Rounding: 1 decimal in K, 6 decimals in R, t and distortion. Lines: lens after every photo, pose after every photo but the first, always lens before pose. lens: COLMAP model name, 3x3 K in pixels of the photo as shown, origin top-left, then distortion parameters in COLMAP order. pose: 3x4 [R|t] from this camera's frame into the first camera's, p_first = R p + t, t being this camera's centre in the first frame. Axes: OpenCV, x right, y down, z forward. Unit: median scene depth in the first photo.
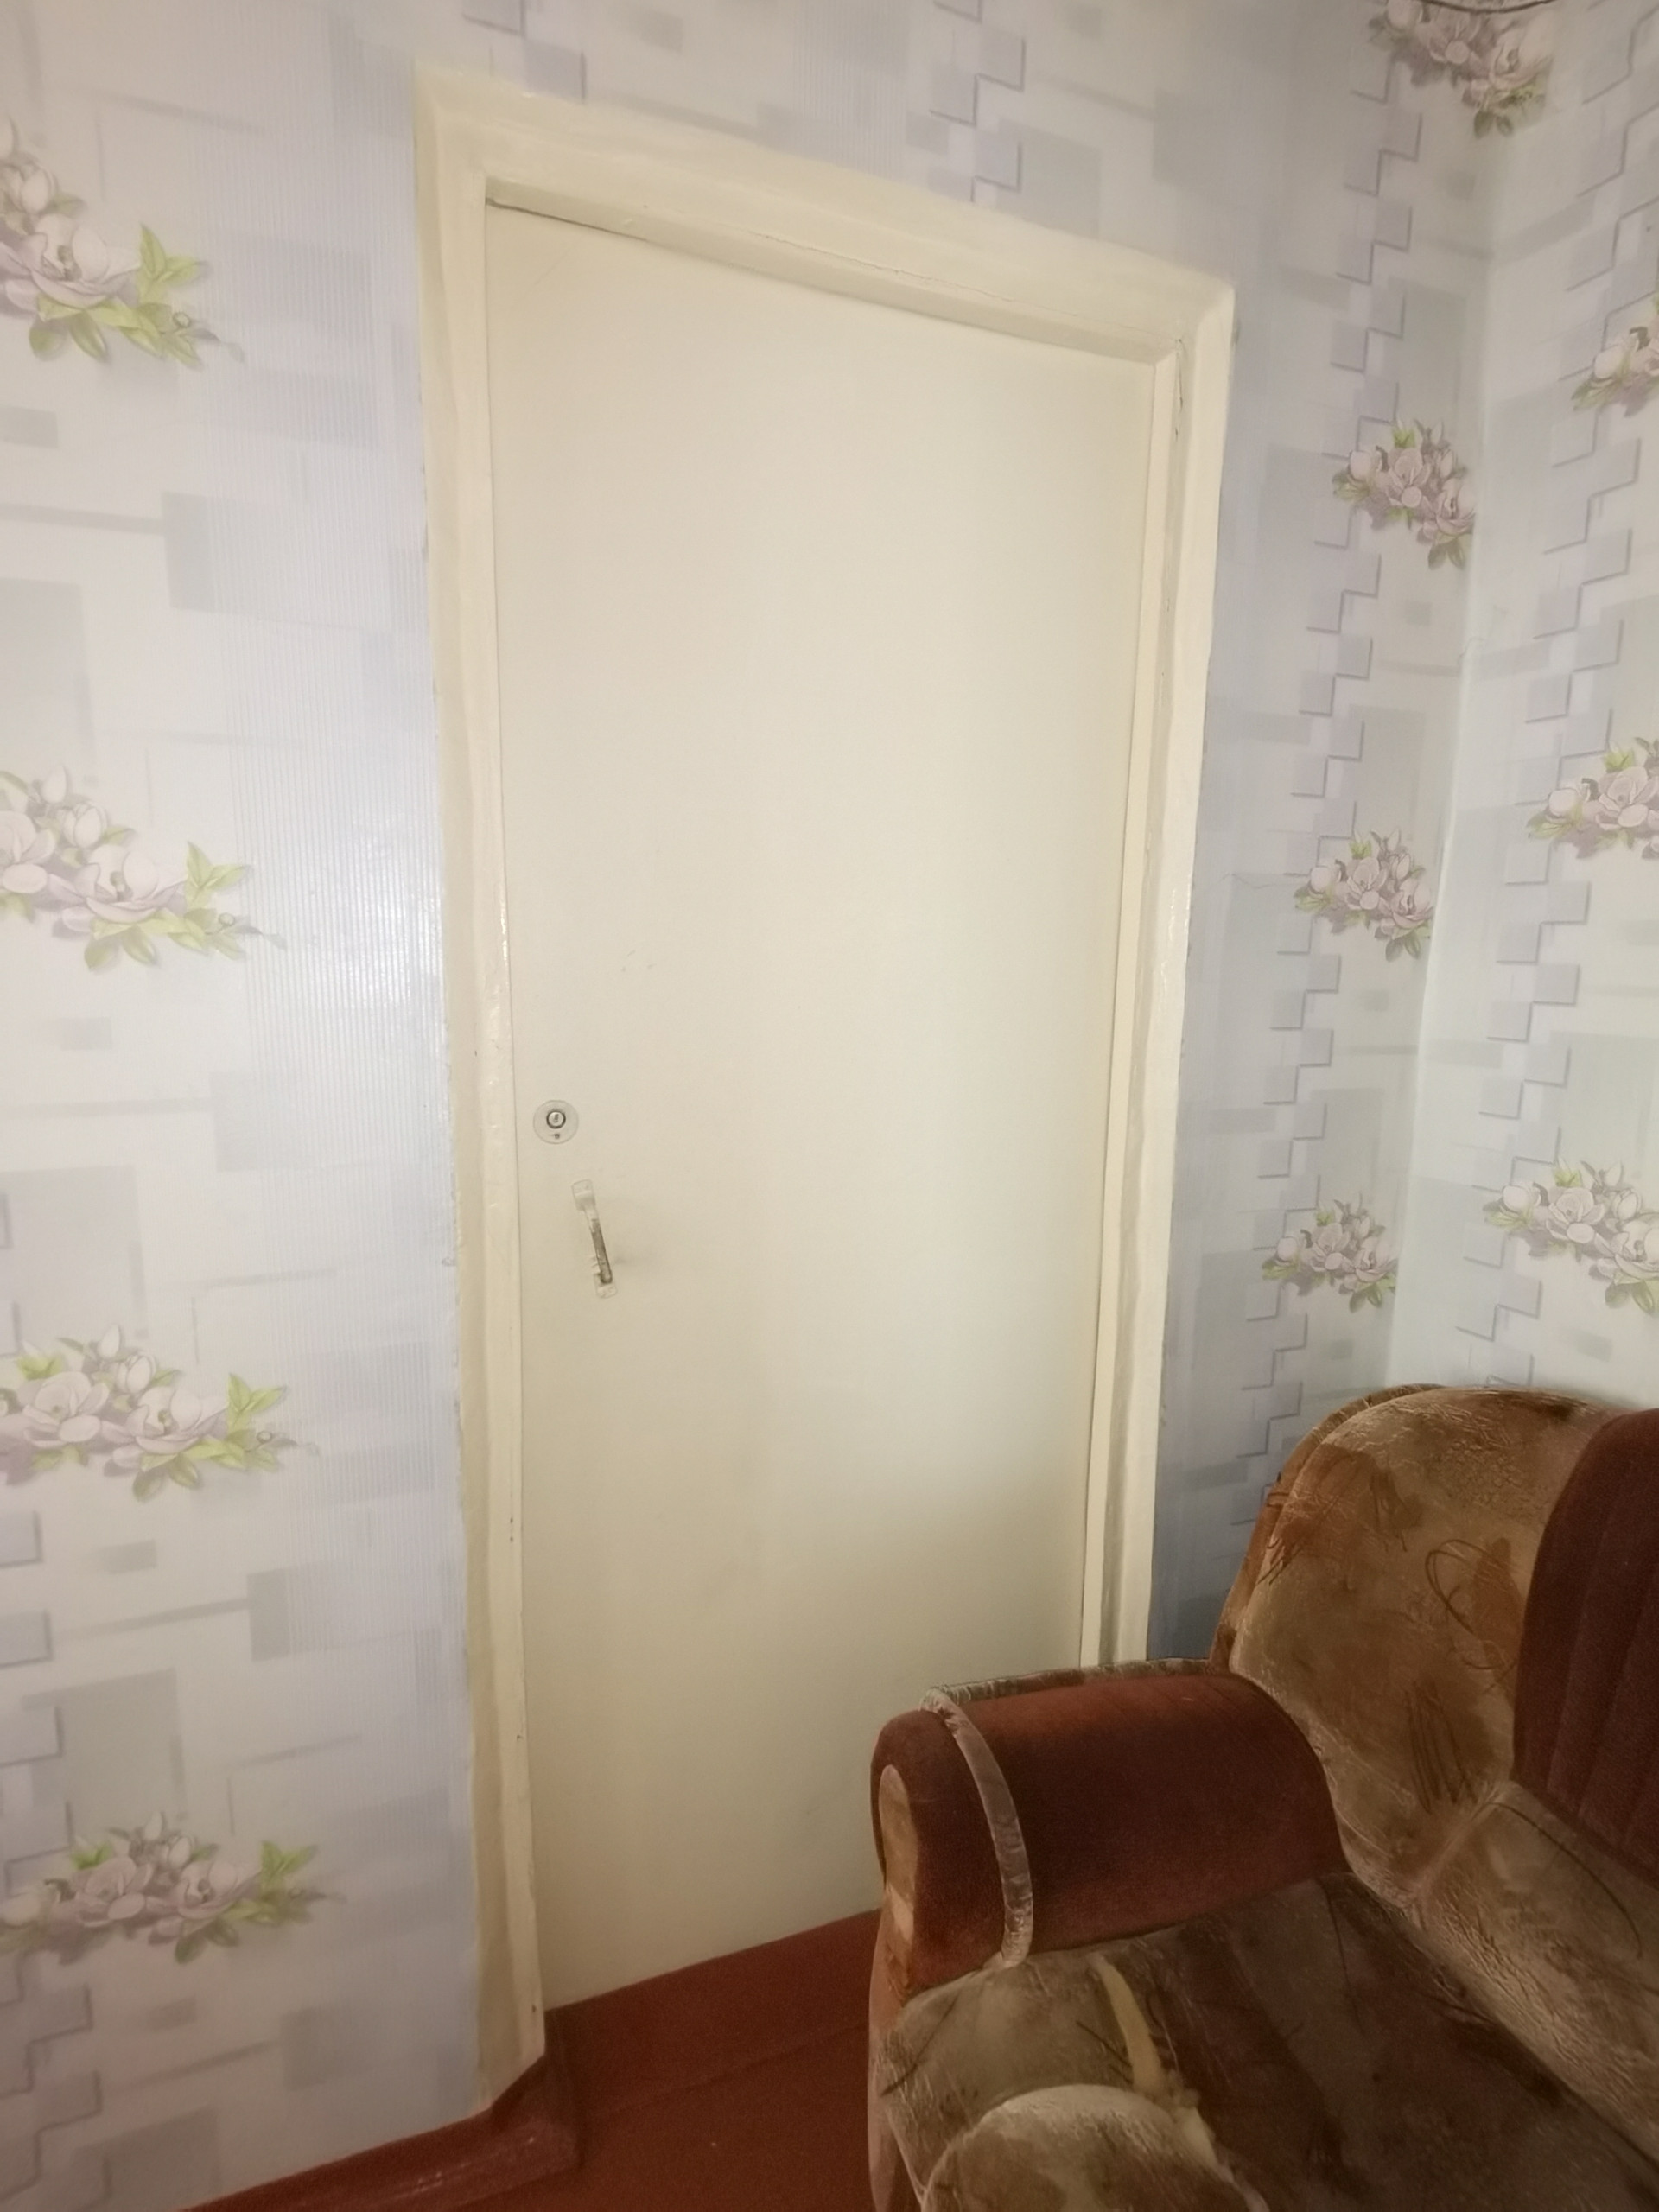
lens RADIAL K [[1100.3, 0, 821.9], [0, 1100.3, 1106.6], [0, 0, 1]] dist [0.037537, -0.026294]
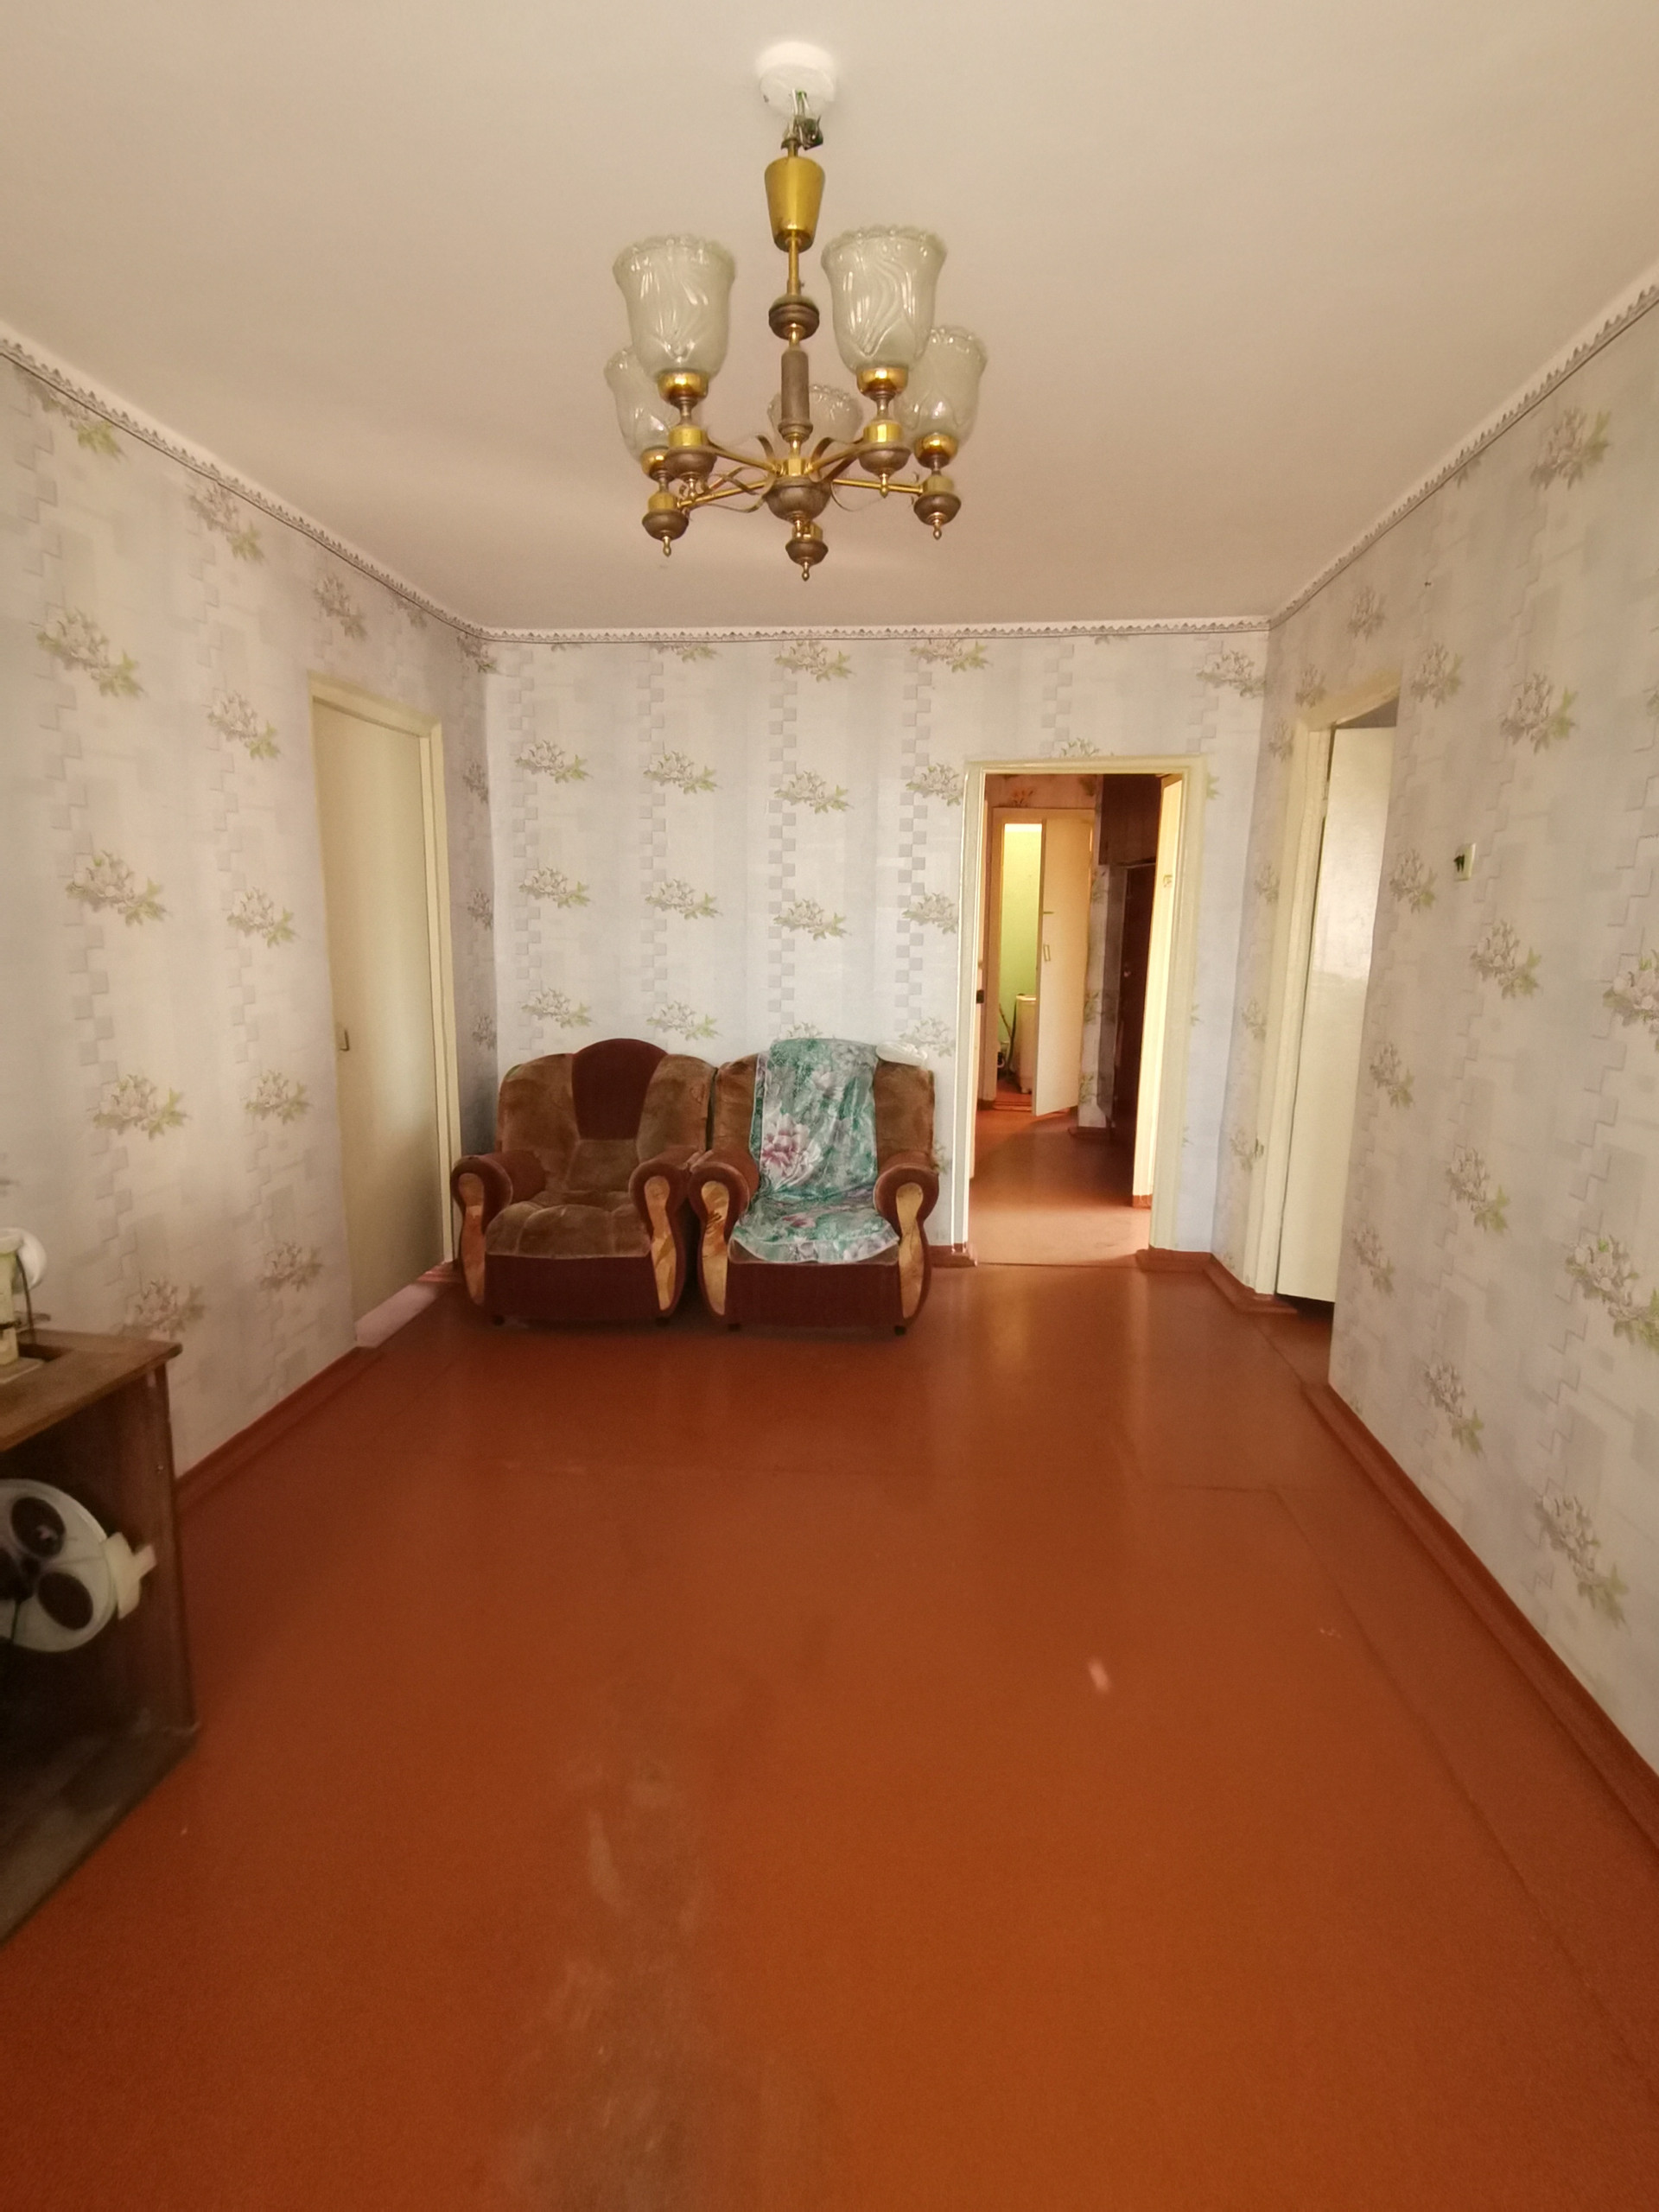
lens RADIAL K [[1106.4, 0, 818.2], [0, 1106.4, 1104.2], [0, 0, 1]] dist [0.026801, -0.016316]
pose [[0.442309, -0.164801, 0.881591, -2.058386], [0.121005, 0.984950, 0.123412, 0.080915], [-0.888662, 0.052091, 0.455594, -1.300530]]
